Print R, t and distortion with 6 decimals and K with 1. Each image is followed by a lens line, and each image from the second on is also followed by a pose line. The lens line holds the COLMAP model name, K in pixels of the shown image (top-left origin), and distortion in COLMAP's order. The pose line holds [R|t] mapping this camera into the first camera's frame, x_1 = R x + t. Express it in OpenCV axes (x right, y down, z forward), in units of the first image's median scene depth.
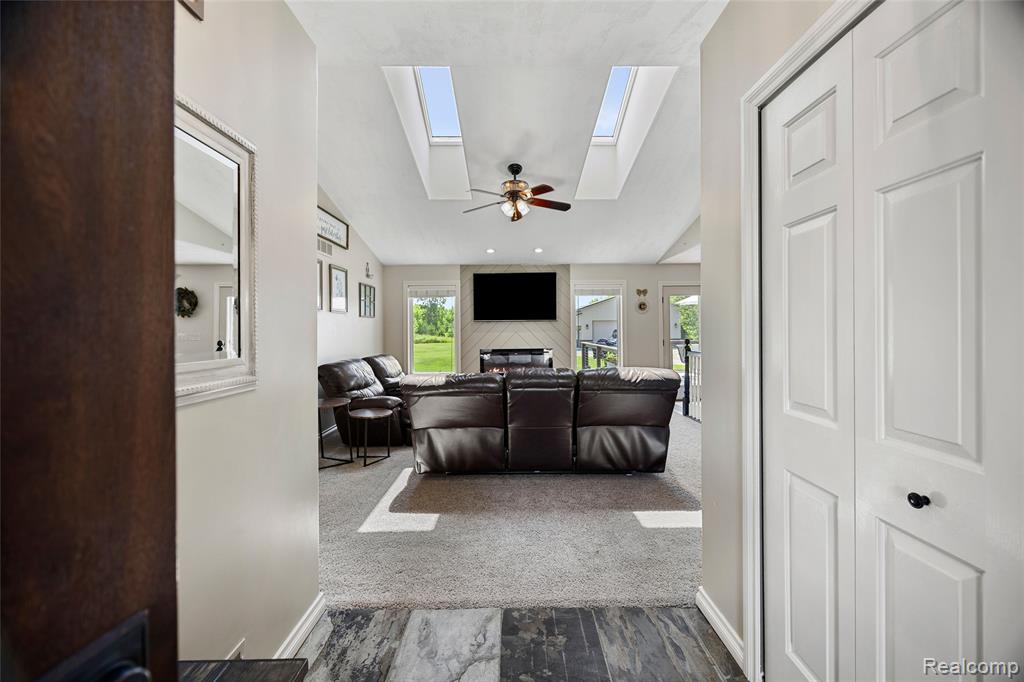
lens RADIAL K [[401.4, 0, 509.4], [0, 401.4, 320.2], [0, 0, 1]] dist [-0.000015, 0.000014]
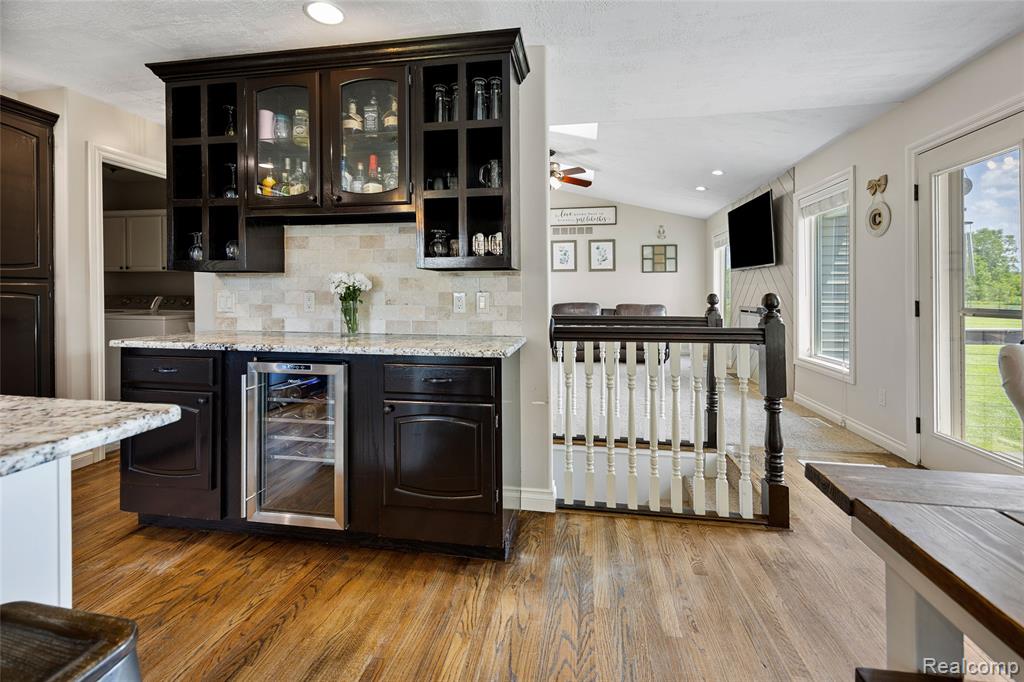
lens RADIAL K [[431.7, 0, 516.2], [0, 431.7, 292.6], [0, 0, 1]] dist [0.000557, 0.000202]
pose [[-0.177724, 0.007093, -0.984055, 0.857352], [0.023039, 0.999730, 0.003045, 0.032965], [0.983811, -0.022131, -0.177840, 0.721659]]
